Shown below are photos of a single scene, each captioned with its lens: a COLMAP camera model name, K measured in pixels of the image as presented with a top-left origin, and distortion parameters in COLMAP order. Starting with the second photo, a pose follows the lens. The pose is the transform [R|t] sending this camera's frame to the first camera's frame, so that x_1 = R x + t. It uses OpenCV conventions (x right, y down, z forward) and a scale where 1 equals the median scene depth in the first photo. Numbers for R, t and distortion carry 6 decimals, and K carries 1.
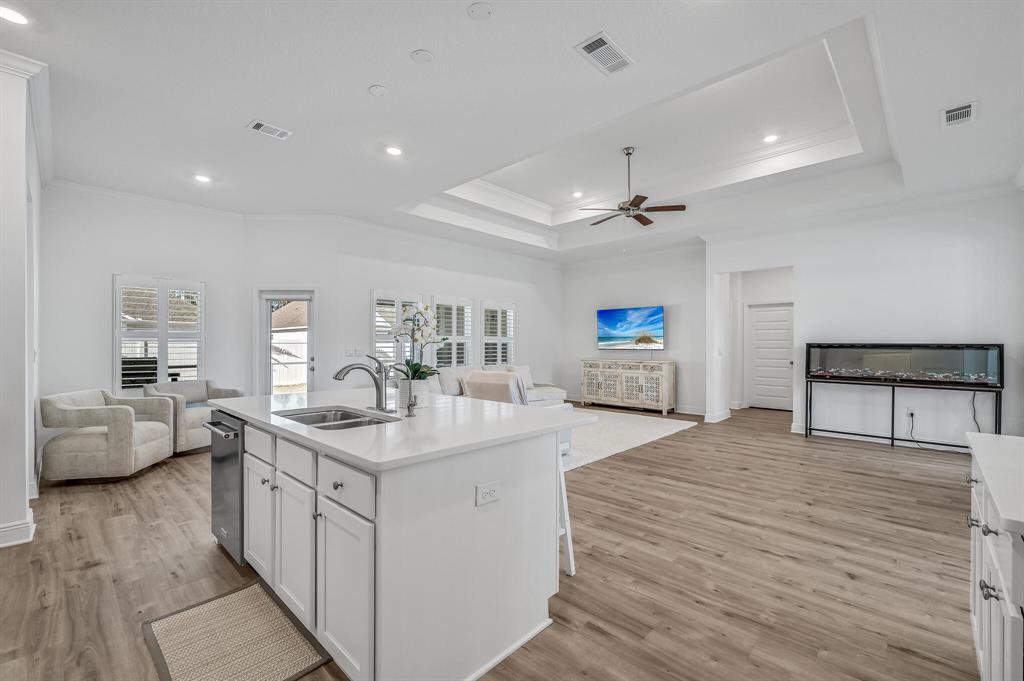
lens RADIAL K [[435.9, 0, 509.8], [0, 435.9, 337.0], [0, 0, 1]] dist [-0.000796, -0.000352]
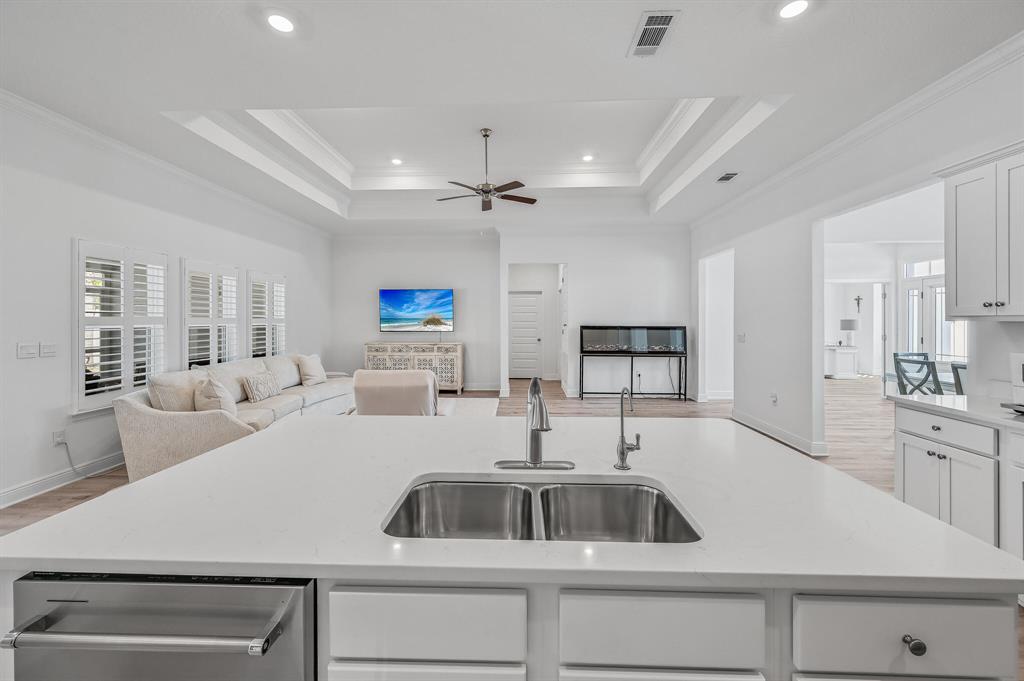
lens RADIAL K [[413.5, 0, 505.3], [0, 413.5, 315.4], [0, 0, 1]] dist [0.002397, 0.000361]
pose [[0.747699, 0.005414, 0.664016, -0.285321], [-0.008630, 0.999962, 0.001565, -0.015614], [-0.663982, -0.006901, 0.747717, 0.247386]]
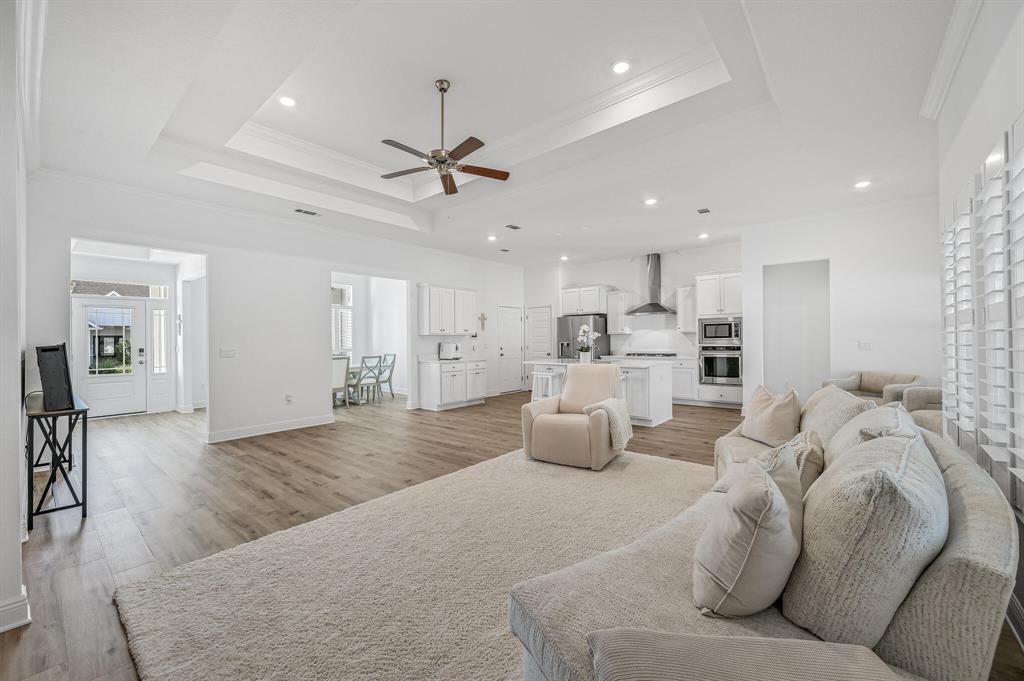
lens RADIAL K [[413.5, 0, 526.5], [0, 413.5, 339.0], [0, 0, 1]] dist [0.002397, 0.000361]
pose [[-0.994881, 0.008438, -0.100700, 0.183147], [0.010791, 0.999681, -0.022842, 0.028155], [0.100475, -0.023812, -0.994655, 1.555021]]
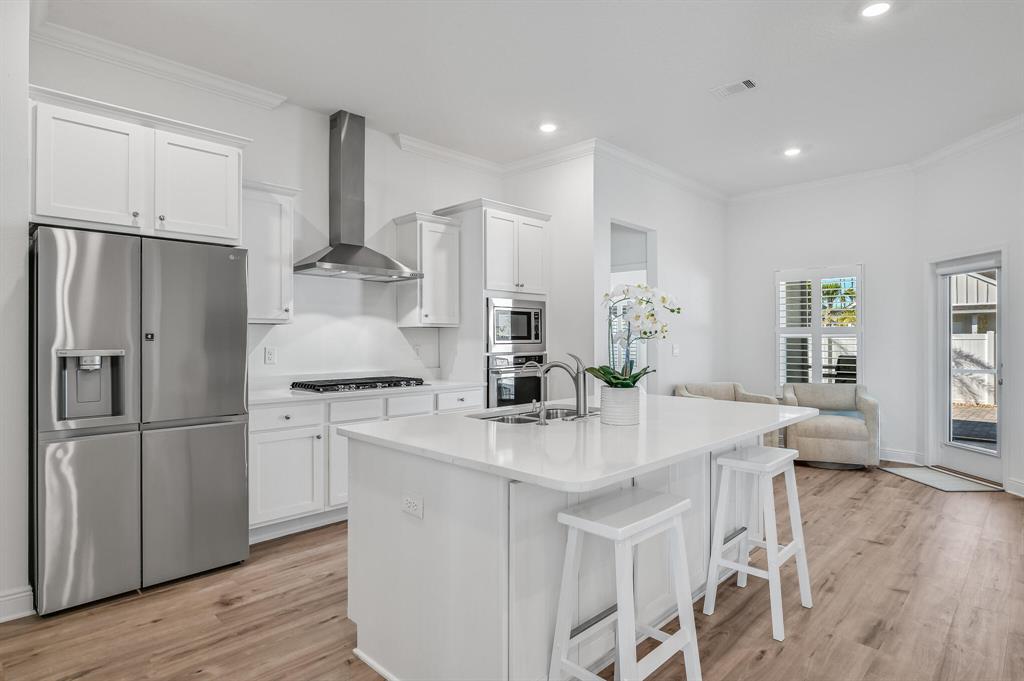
lens RADIAL K [[538.0, 0, 511.3], [0, 538.0, 342.2], [0, 0, 1]] dist [-0.007874, 0.000055]
pose [[-0.004310, 0.003434, -0.999985, 0.307338], [0.017822, 0.999836, 0.003357, 0.003342], [0.999832, -0.017807, -0.004370, 0.350354]]
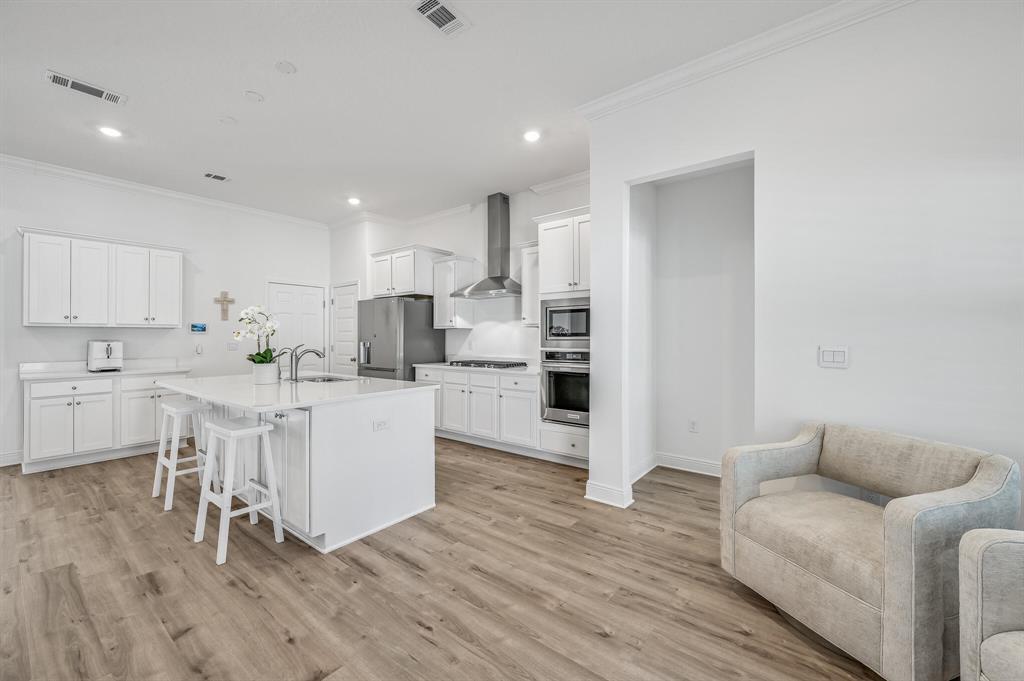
lens RADIAL K [[413.5, 0, 523.0], [0, 413.5, 339.0], [0, 0, 1]] dist [0.002397, 0.000361]
pose [[-0.993691, 0.002341, -0.112129, -0.375009], [0.003742, 0.999917, -0.012289, 0.014893], [0.112091, -0.012631, -0.993618, 1.018223]]
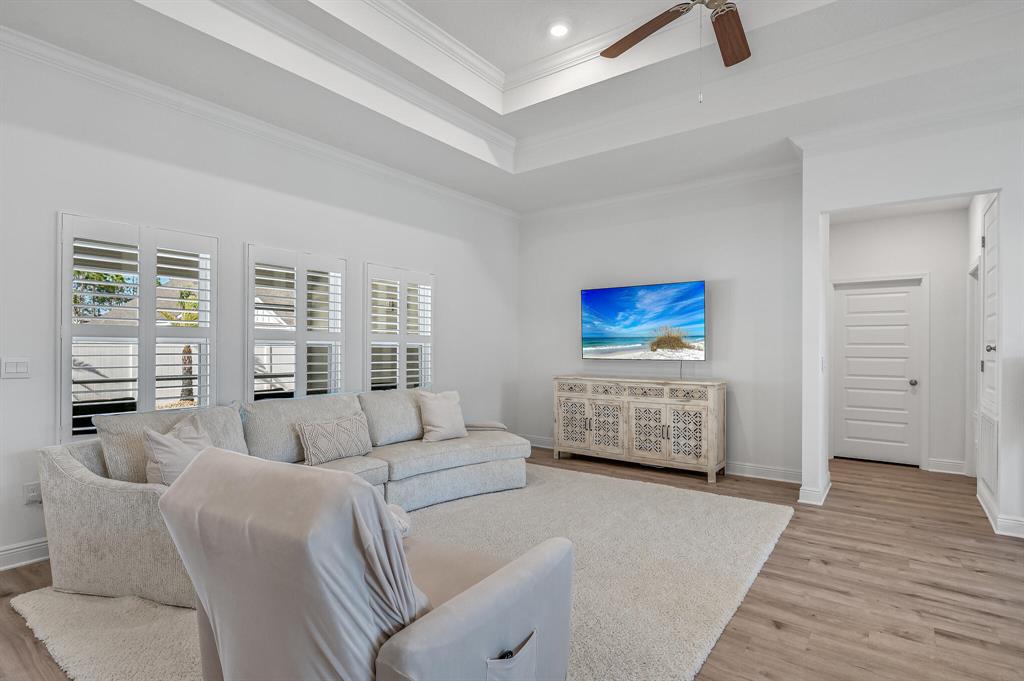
lens RADIAL K [[509.8, 0, 512.7], [0, 509.8, 350.9], [0, 0, 1]] dist [-0.001462, -0.002131]
pose [[0.992644, 0.002746, 0.121040, 0.047546], [-0.004956, 0.999826, 0.017959, 0.009594], [-0.120969, -0.018427, 0.992485, 0.535025]]
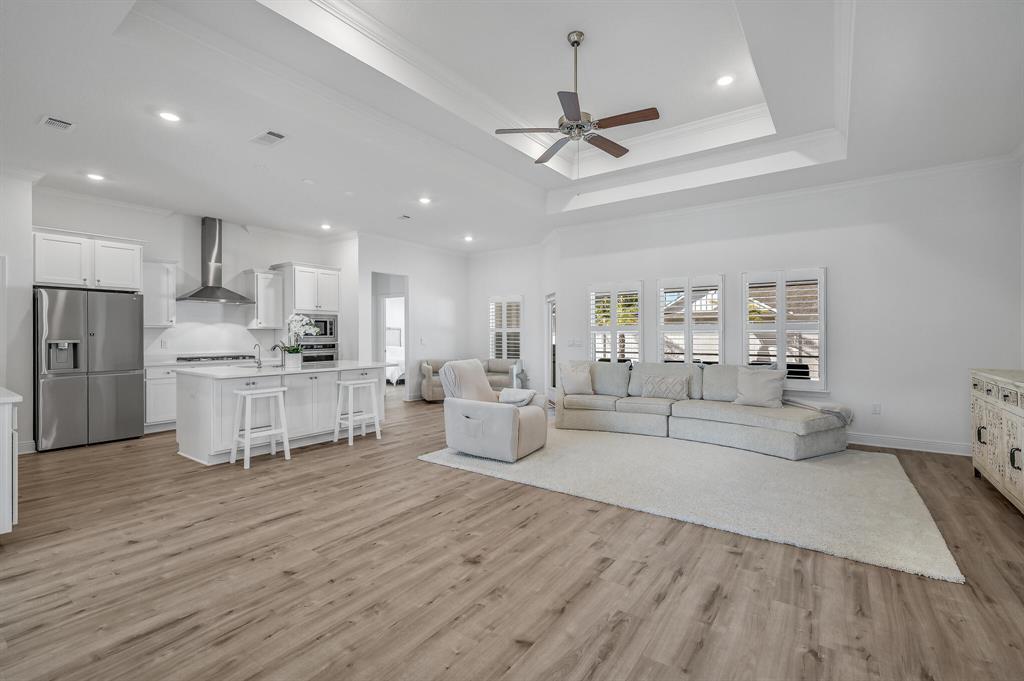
lens RADIAL K [[435.9, 0, 506.0], [0, 435.9, 338.5], [0, 0, 1]] dist [-0.000796, -0.000352]
pose [[0.144263, 0.005498, -0.989524, 0.814722], [0.019028, 0.999784, 0.008329, 0.010862], [0.989356, -0.020031, 0.144127, 0.720810]]
